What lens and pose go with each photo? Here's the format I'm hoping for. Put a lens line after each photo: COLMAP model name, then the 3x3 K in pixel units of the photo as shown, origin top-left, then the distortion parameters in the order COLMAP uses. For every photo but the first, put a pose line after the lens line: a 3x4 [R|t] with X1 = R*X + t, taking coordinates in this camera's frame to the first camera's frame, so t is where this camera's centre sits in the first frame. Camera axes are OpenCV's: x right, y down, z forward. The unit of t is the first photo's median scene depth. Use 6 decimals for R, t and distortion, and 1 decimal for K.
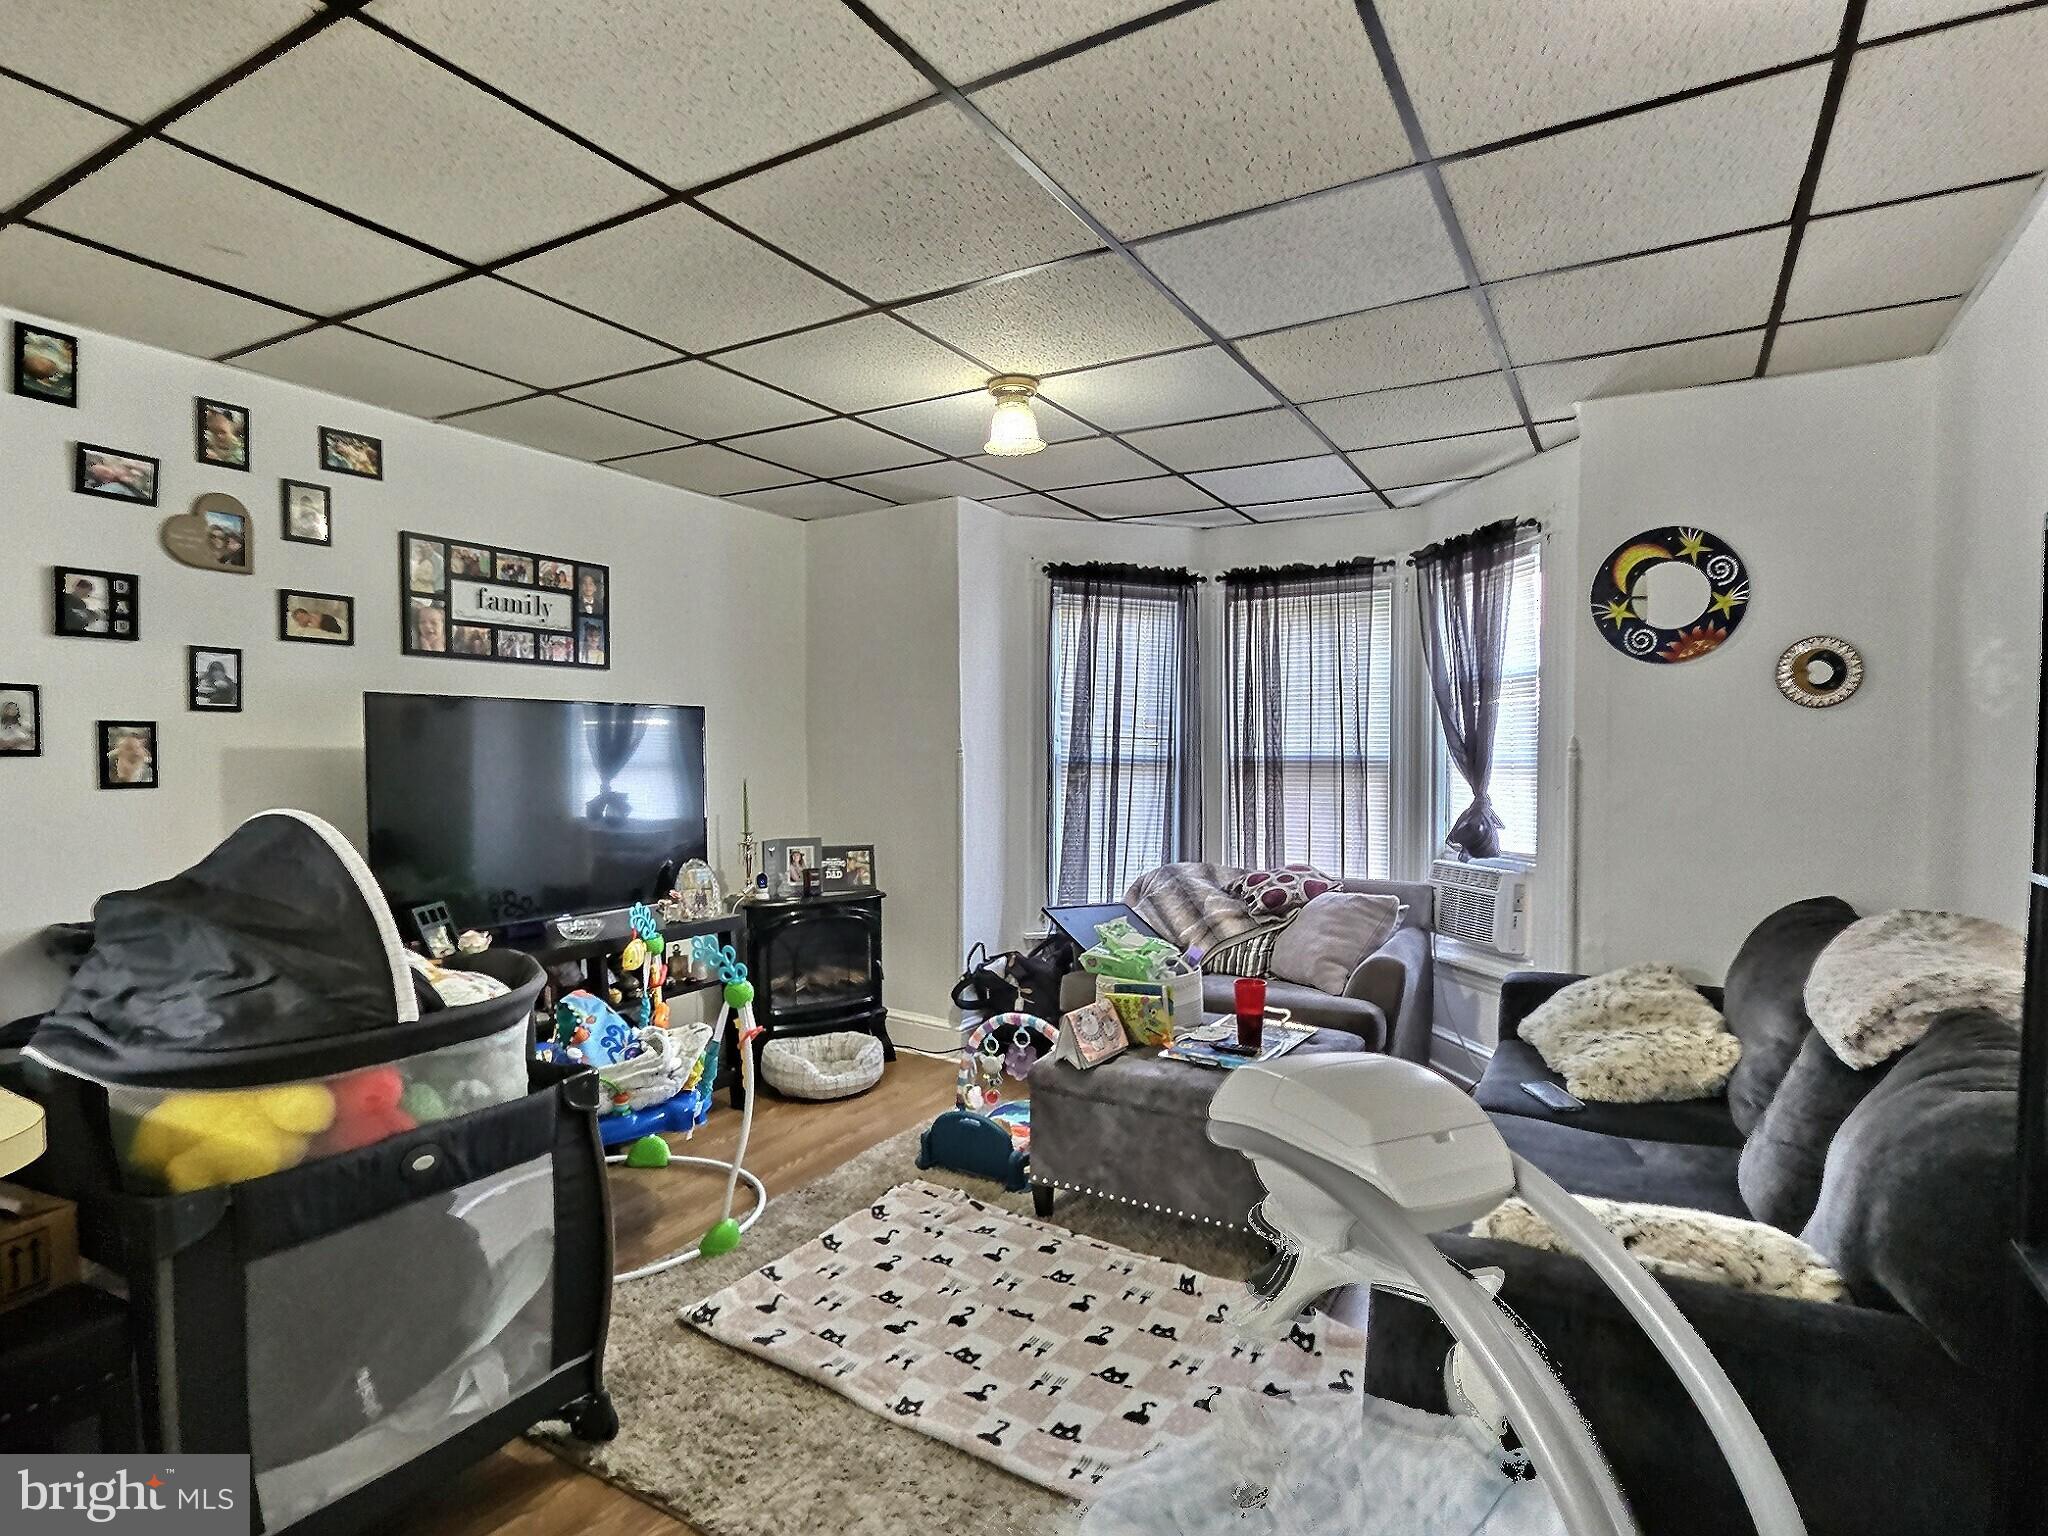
lens RADIAL K [[1066.5, 0, 1011.5], [0, 1066.5, 778.5], [0, 0, 1]] dist [-0.001315, -0.008343]
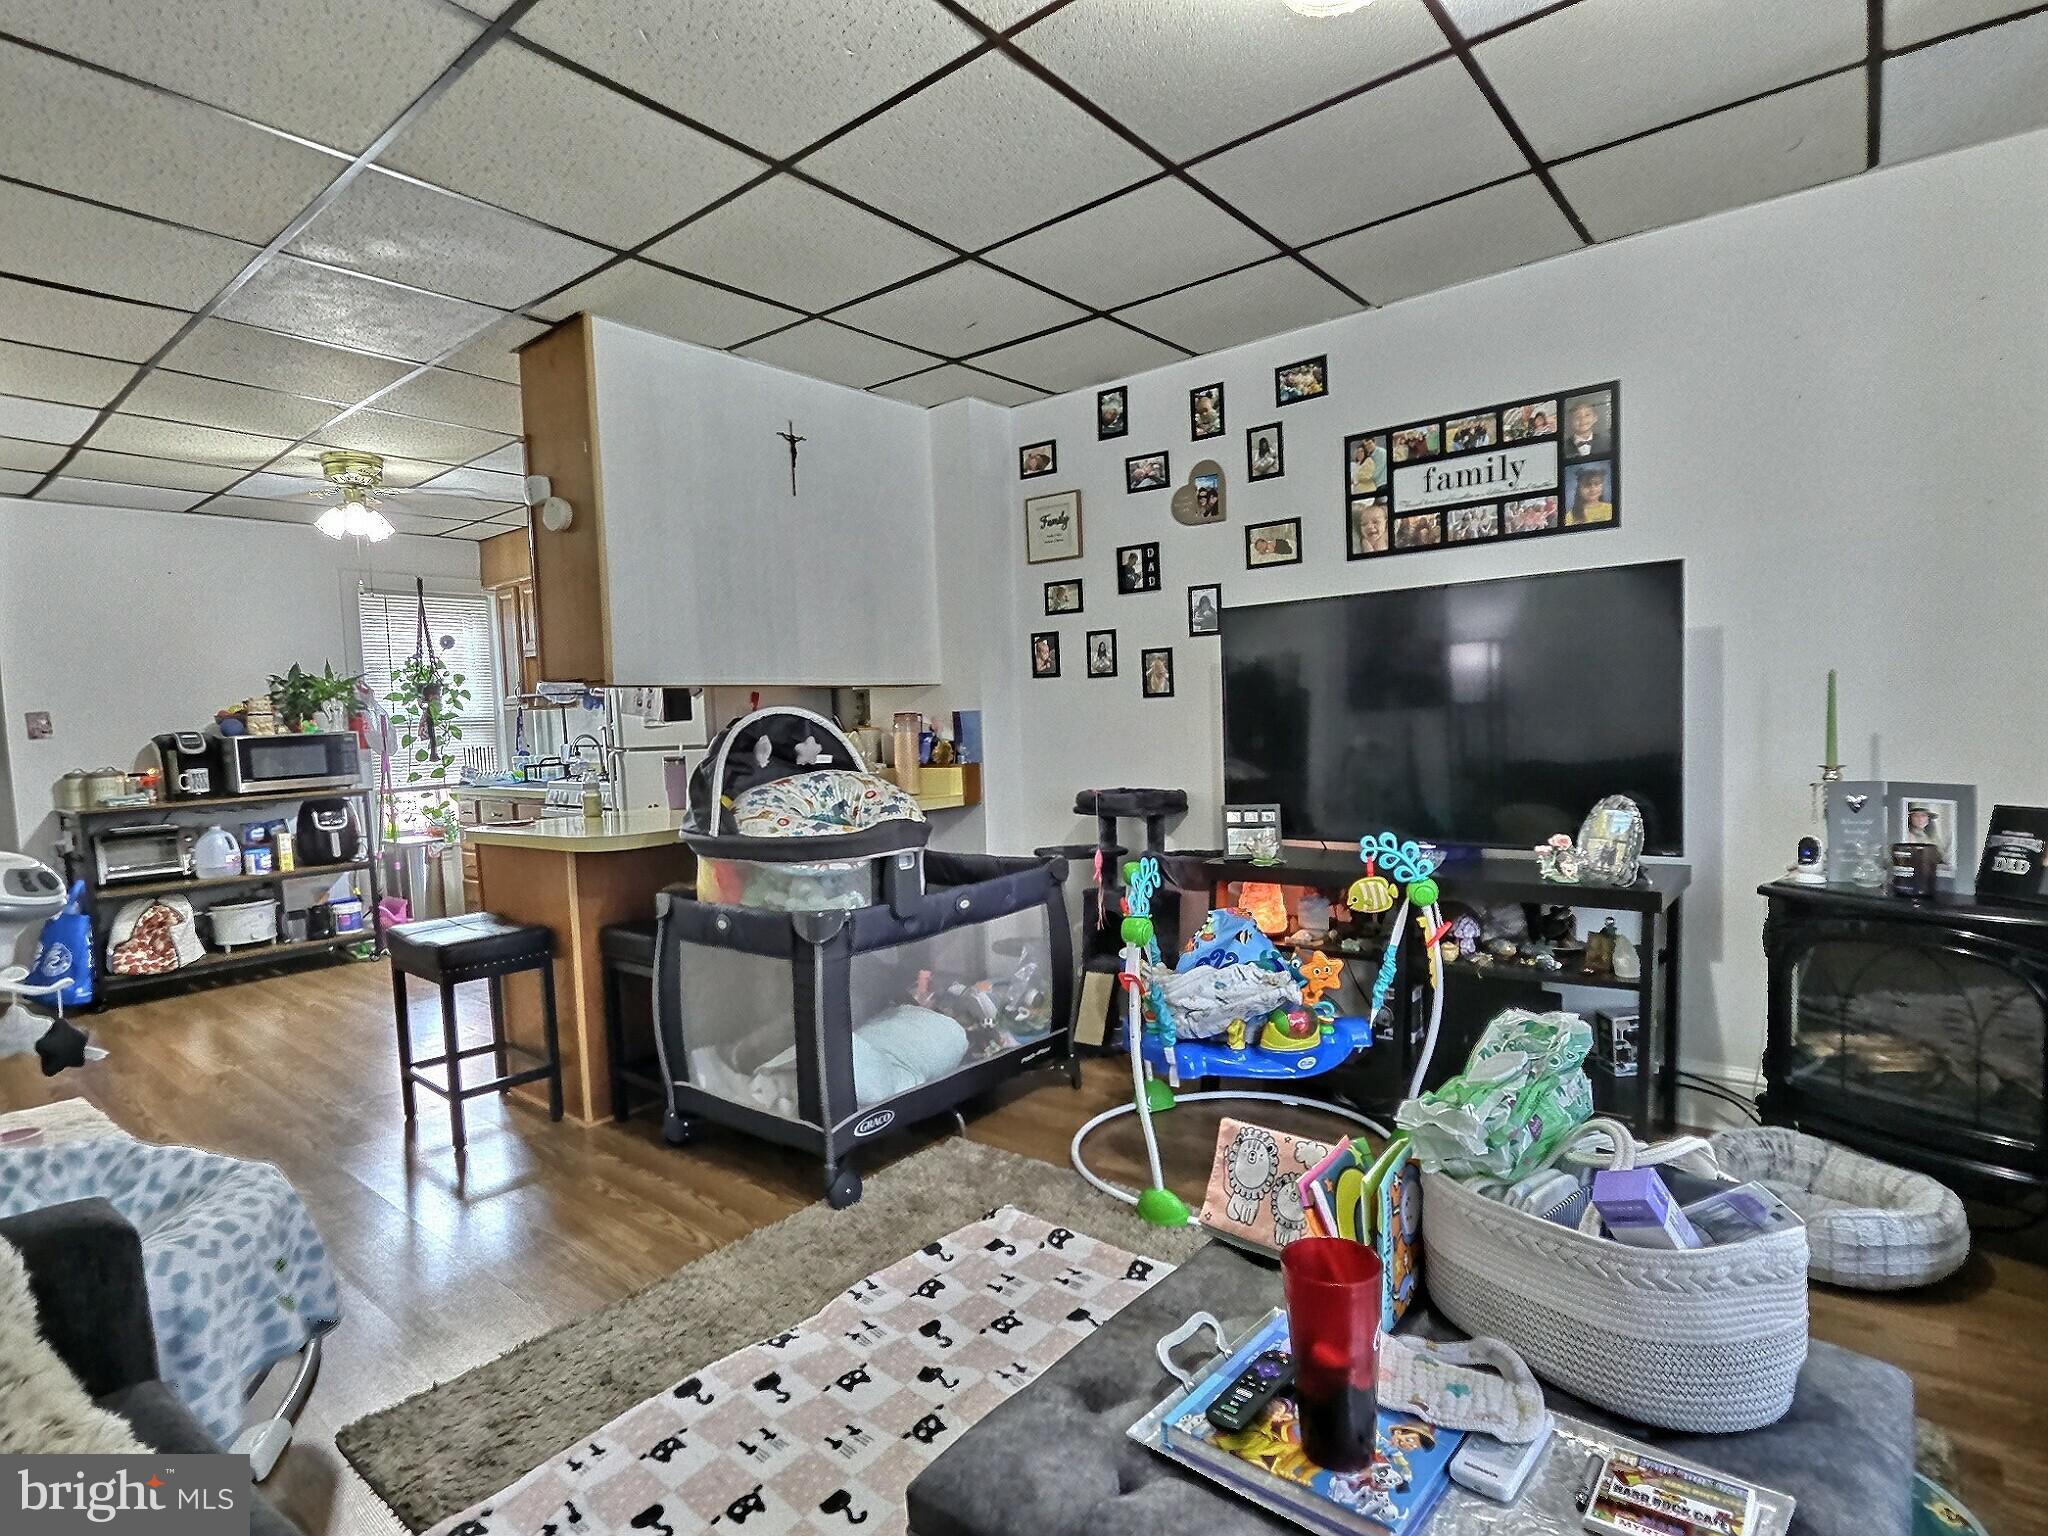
lens RADIAL K [[1066.5, 0, 1011.5], [0, 1066.5, 778.5], [0, 0, 1]] dist [-0.001315, -0.008343]
pose [[-0.154136, 0.062963, -0.986041, 0.501135], [0.012305, 0.998012, 0.061804, 0.022982], [0.987973, -0.002607, -0.154604, 0.873967]]
